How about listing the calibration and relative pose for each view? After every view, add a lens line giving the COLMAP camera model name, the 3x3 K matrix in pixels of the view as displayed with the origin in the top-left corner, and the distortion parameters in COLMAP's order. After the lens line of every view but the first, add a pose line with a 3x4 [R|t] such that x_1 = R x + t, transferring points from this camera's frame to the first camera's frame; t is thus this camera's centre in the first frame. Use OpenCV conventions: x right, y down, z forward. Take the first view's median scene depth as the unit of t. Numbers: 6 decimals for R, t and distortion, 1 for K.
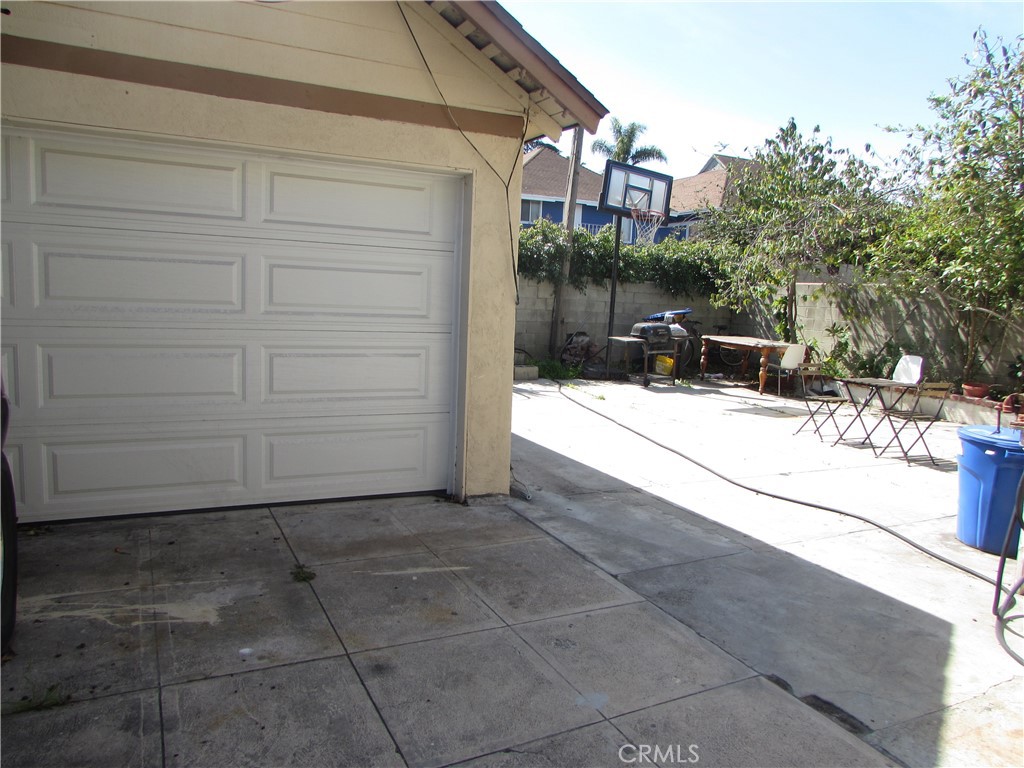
lens RADIAL K [[723.6, 0, 516.2], [0, 723.6, 391.6], [0, 0, 1]] dist [-0.046027, 0.021560]
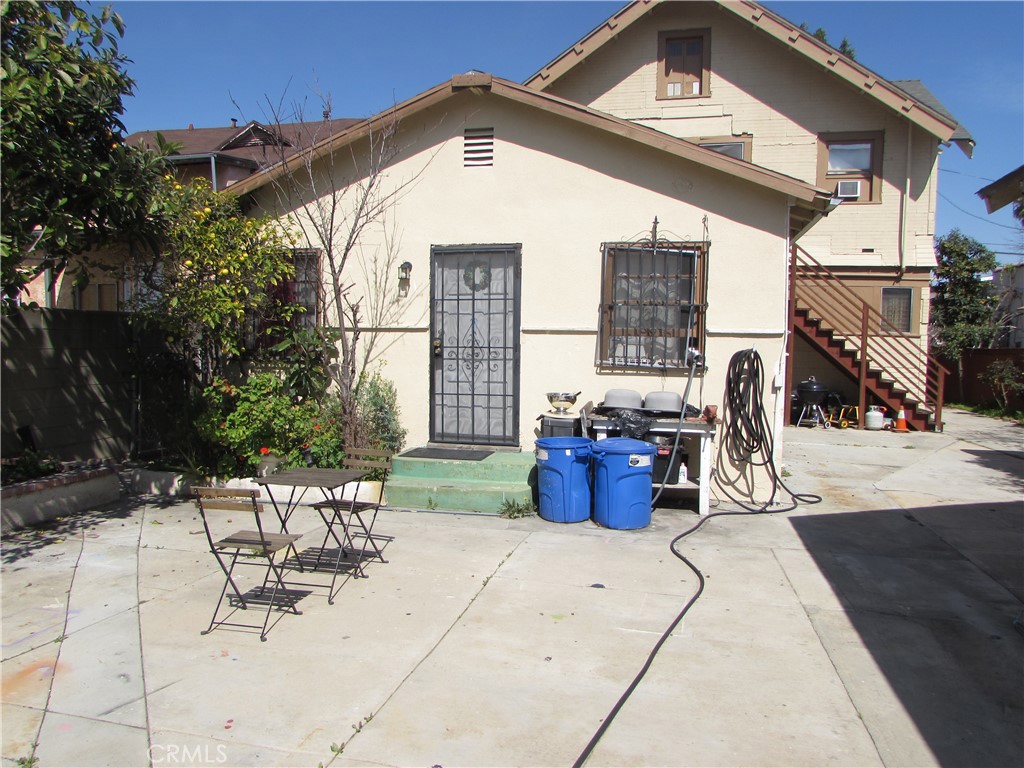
lens RADIAL K [[723.6, 0, 513.1], [0, 723.6, 380.9], [0, 0, 1]] dist [-0.046027, 0.021560]
pose [[-0.763739, -0.092186, 0.638909, -0.038743], [0.034573, 0.982488, 0.183088, -0.336127], [-0.644599, 0.161921, -0.747177, 2.218170]]
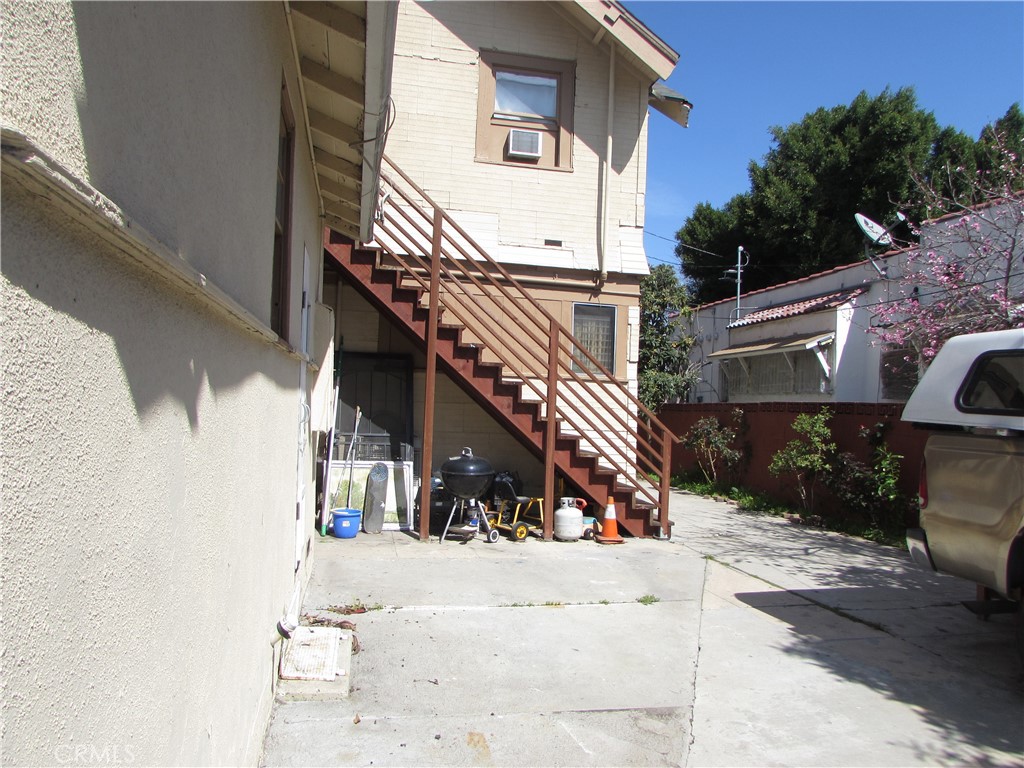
lens RADIAL K [[723.6, 0, 513.9], [0, 723.6, 384.4], [0, 0, 1]] dist [-0.046027, 0.021560]
pose [[-0.963484, -0.069559, 0.258573, 0.424019], [-0.041312, 0.992722, 0.113117, -0.088595], [-0.264559, 0.098304, -0.959346, 0.646672]]
